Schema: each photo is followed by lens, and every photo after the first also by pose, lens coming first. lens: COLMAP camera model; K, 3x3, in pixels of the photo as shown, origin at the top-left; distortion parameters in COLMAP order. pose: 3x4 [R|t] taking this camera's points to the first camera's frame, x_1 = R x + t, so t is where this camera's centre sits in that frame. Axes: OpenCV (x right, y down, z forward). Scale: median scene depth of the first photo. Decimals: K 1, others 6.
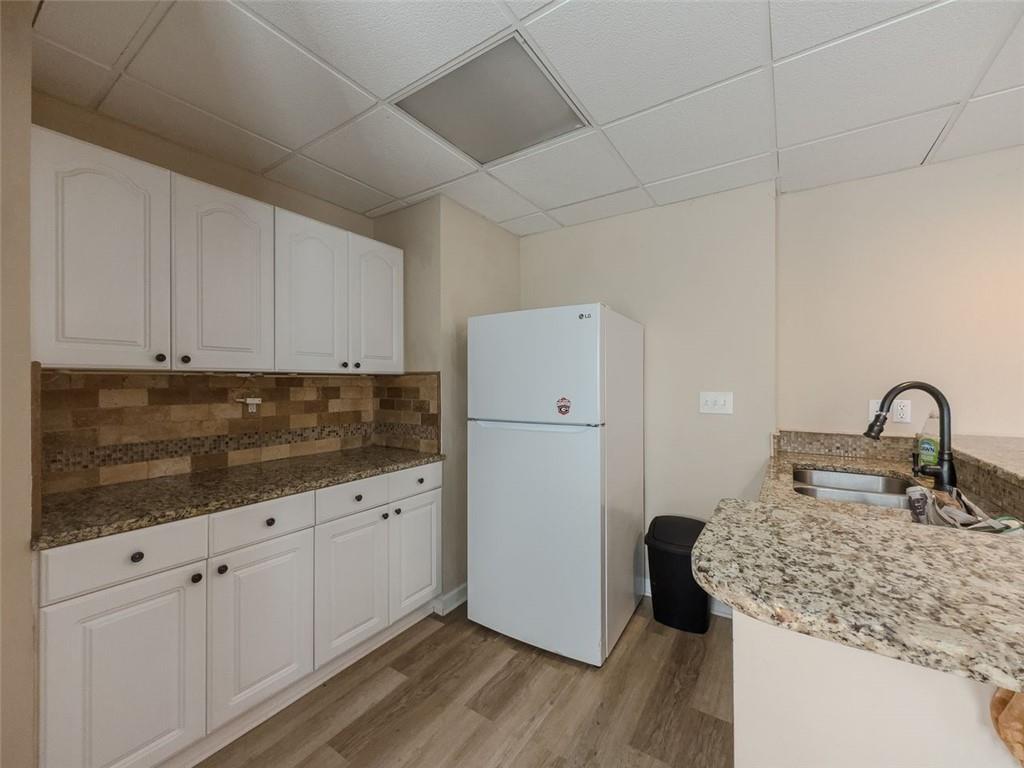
lens RADIAL K [[419.8, 0, 512.0], [0, 419.8, 384.0], [0, 0, 1]] dist [-0.001098, -0.000152]
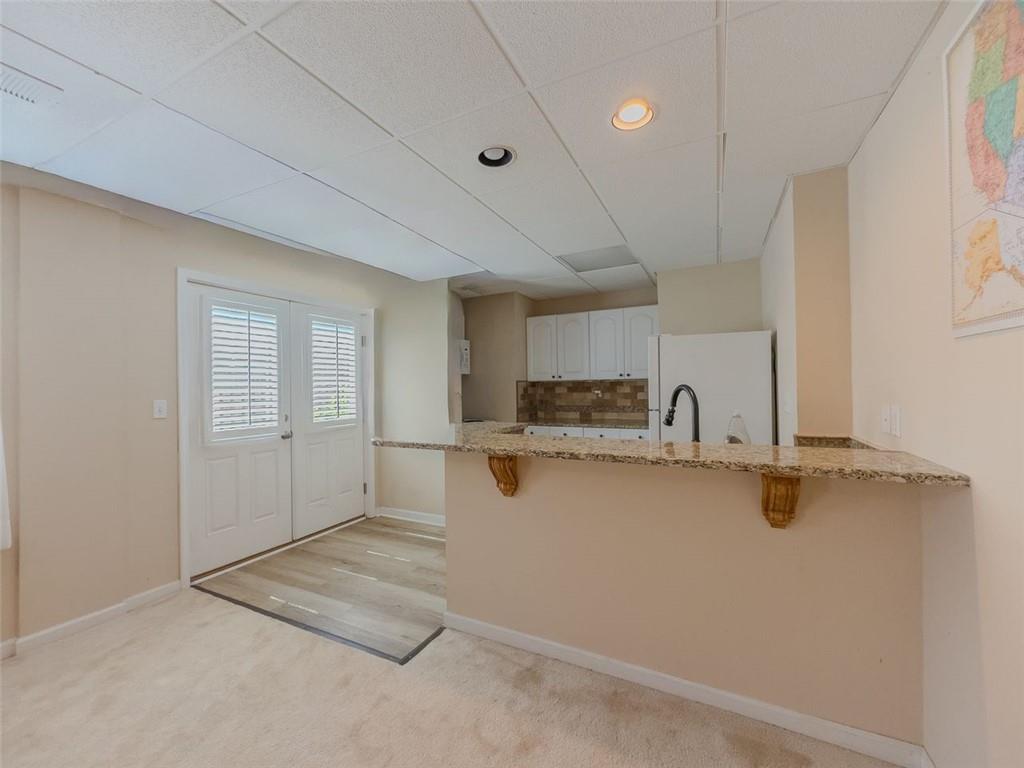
lens RADIAL K [[411.7, 0, 512.0], [0, 411.7, 384.0], [0, 0, 1]] dist [0.000091, 0.000183]
pose [[0.128387, -0.001394, -0.991723, 1.704708], [0.014691, 0.999892, 0.000496, -0.013094], [0.991615, -0.014633, 0.128393, 0.246090]]
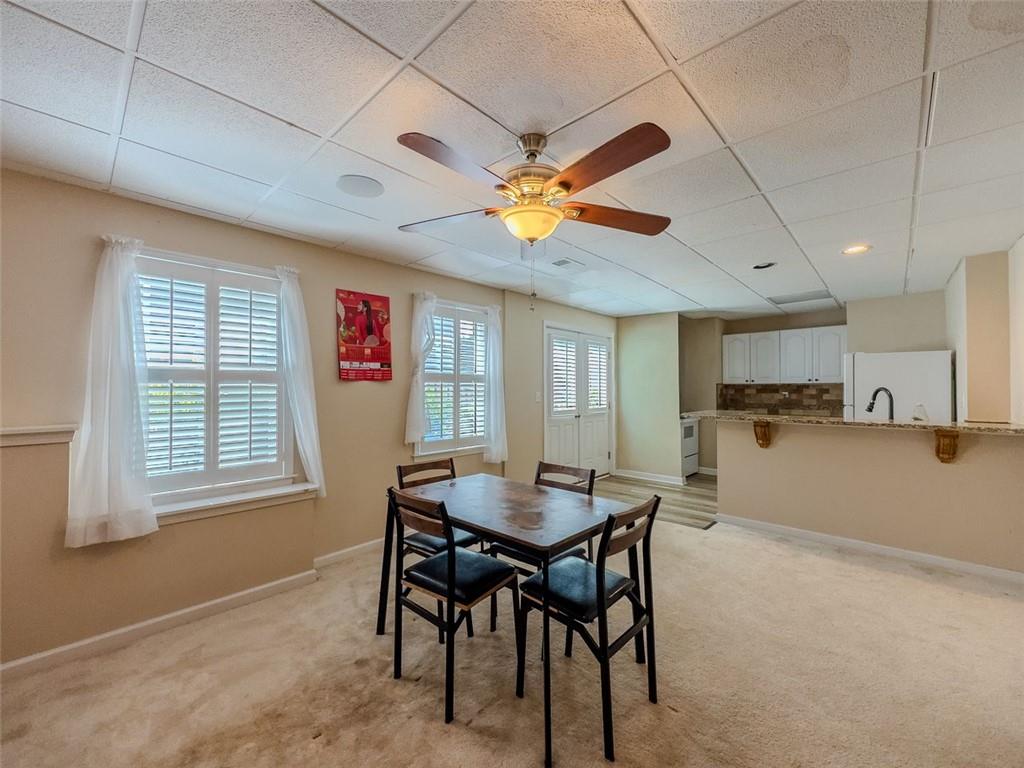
lens RADIAL K [[411.7, 0, 512.0], [0, 411.7, 384.0], [0, 0, 1]] dist [0.000091, 0.000183]
pose [[-0.156362, -0.004558, -0.987689, 2.723702], [0.002682, 0.999984, -0.005040, -0.015392], [0.987696, -0.003437, -0.156347, -0.481401]]
